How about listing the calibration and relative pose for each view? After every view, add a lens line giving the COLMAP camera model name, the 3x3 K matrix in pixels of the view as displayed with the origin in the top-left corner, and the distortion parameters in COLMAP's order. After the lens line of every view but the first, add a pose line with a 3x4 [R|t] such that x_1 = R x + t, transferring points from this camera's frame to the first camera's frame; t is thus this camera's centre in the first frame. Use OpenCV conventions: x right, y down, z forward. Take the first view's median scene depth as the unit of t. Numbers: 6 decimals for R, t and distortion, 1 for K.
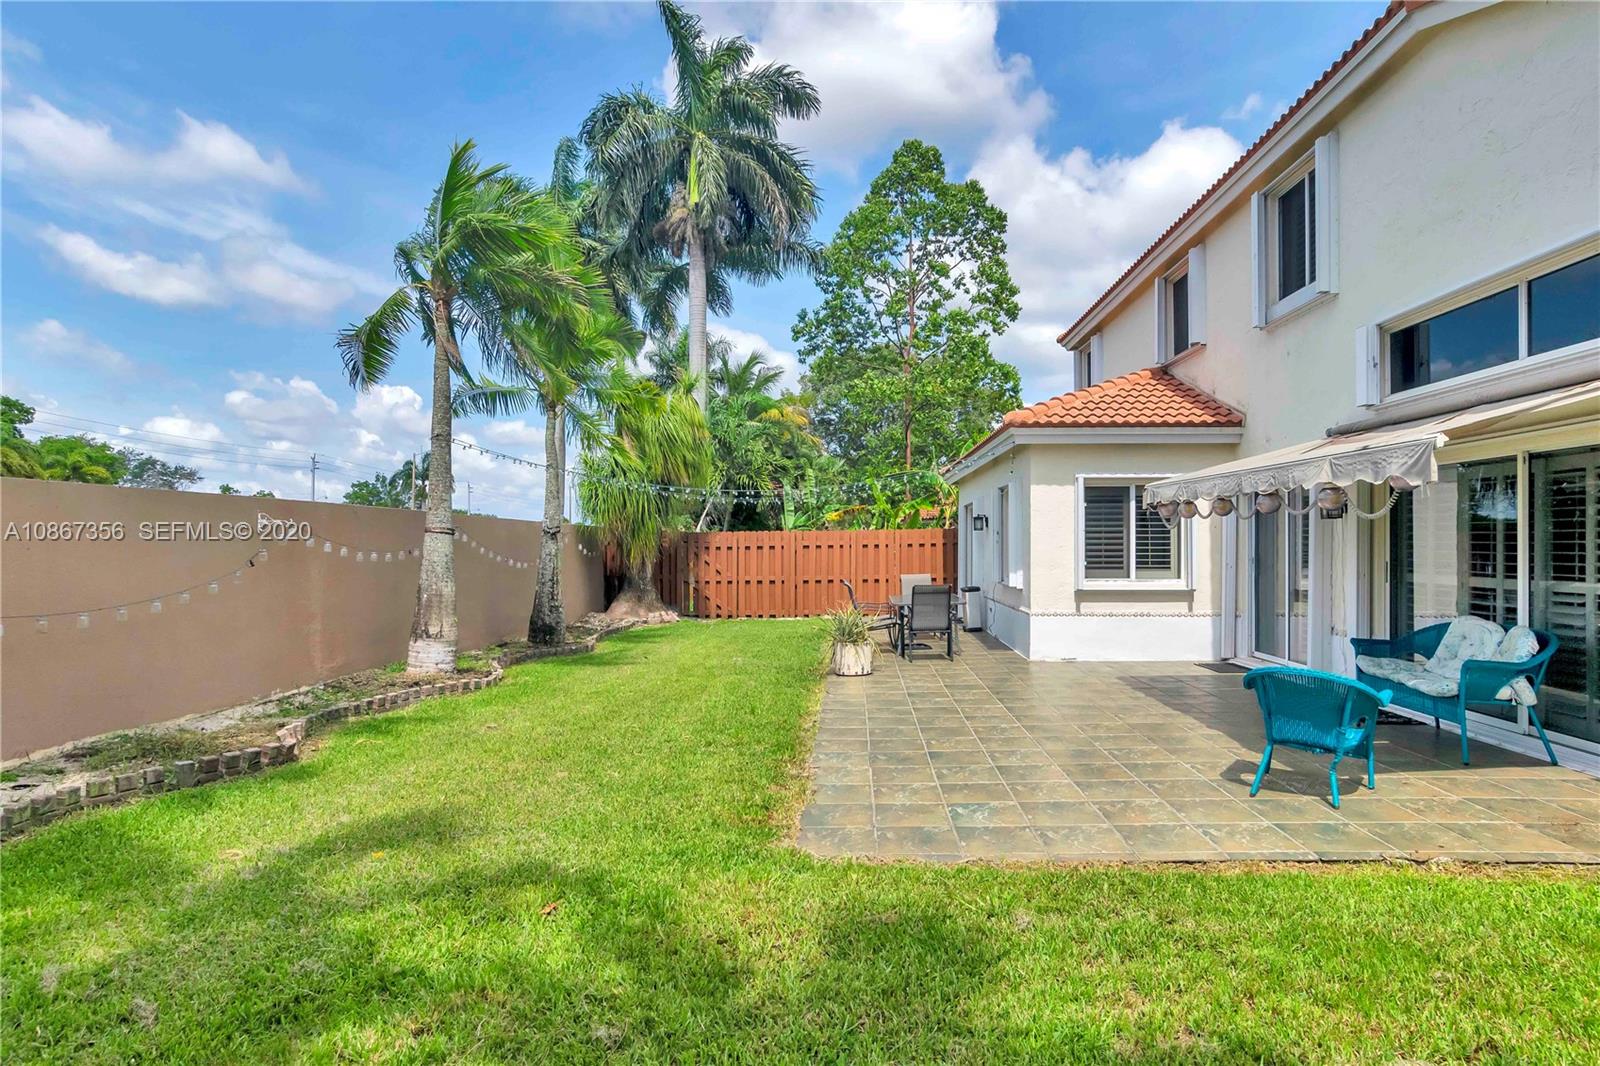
lens RADIAL K [[873.8, 0, 804.0], [0, 873.8, 538.8], [0, 0, 1]] dist [-0.045262, 0.030281]
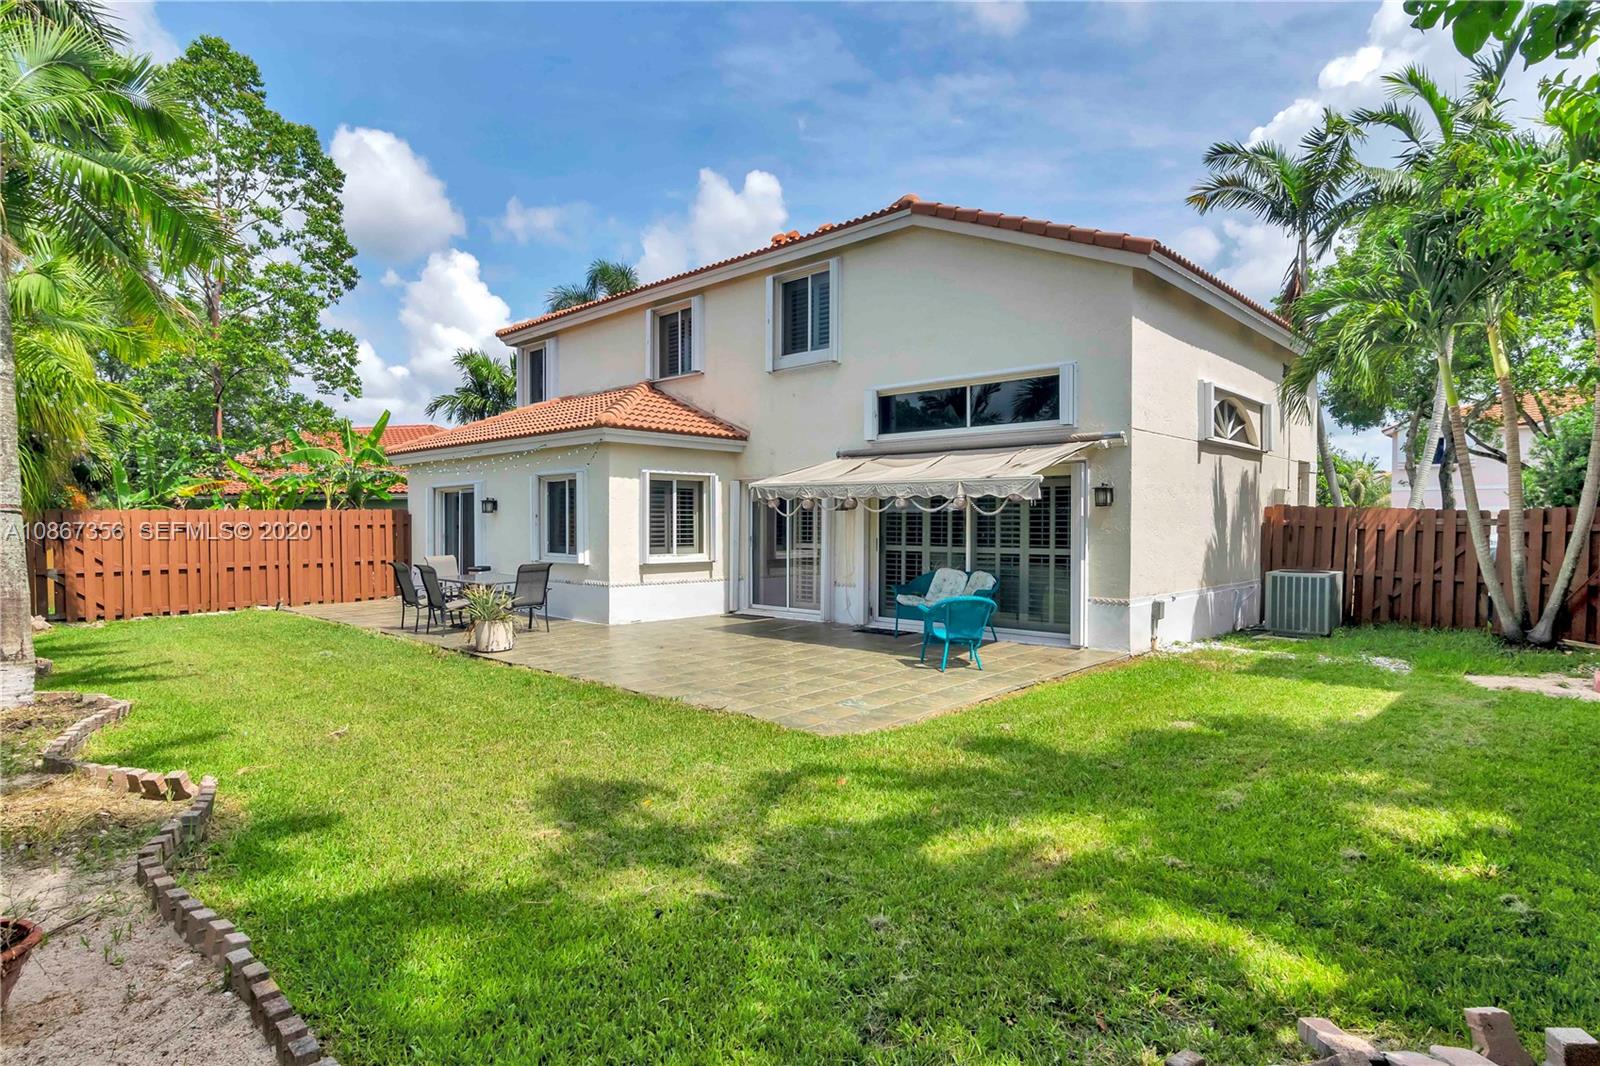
lens RADIAL K [[873.8, 0, 801.7], [0, 873.8, 540.4], [0, 0, 1]] dist [-0.045262, 0.030281]
pose [[0.644935, -0.013820, 0.764113, -0.470335], [-0.006203, 0.999709, 0.023316, -0.004614], [-0.764213, -0.019777, 0.644661, 0.036865]]
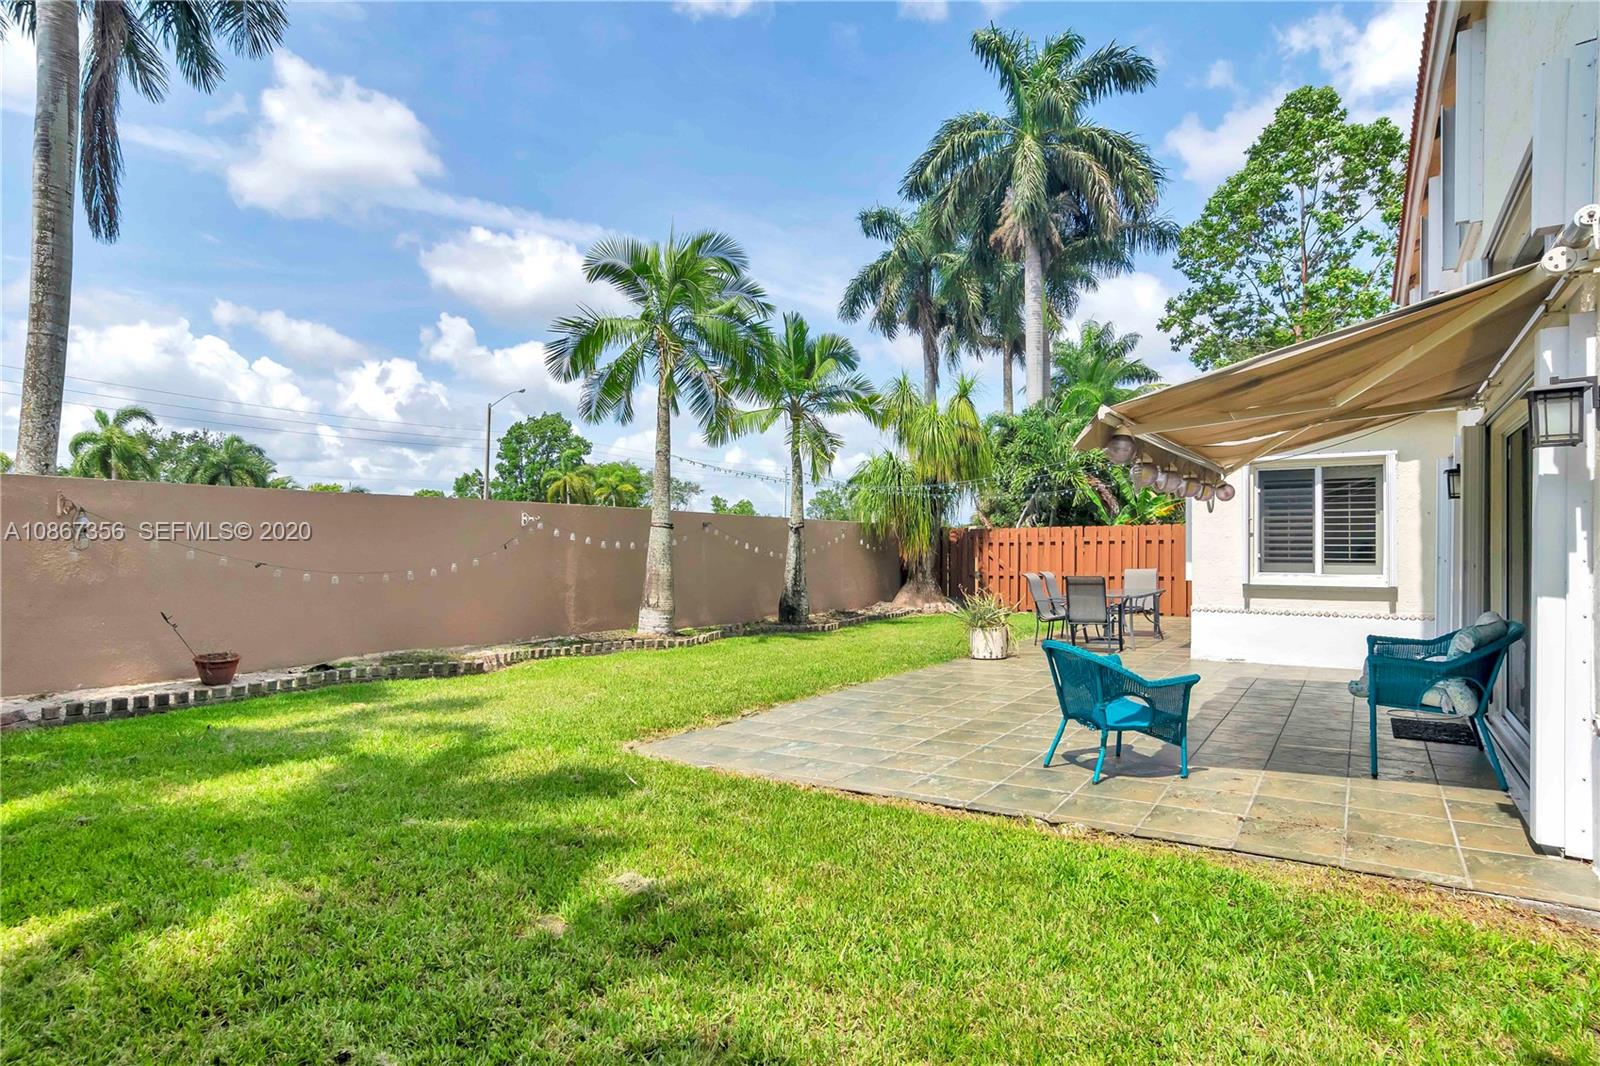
lens RADIAL K [[873.8, 0, 800.6], [0, 873.8, 537.7], [0, 0, 1]] dist [-0.045262, 0.030281]
pose [[0.866043, -0.002468, -0.499963, 0.356587], [0.000117, 0.999989, -0.004735, 0.013654], [0.499969, 0.004042, 0.866034, -0.020149]]
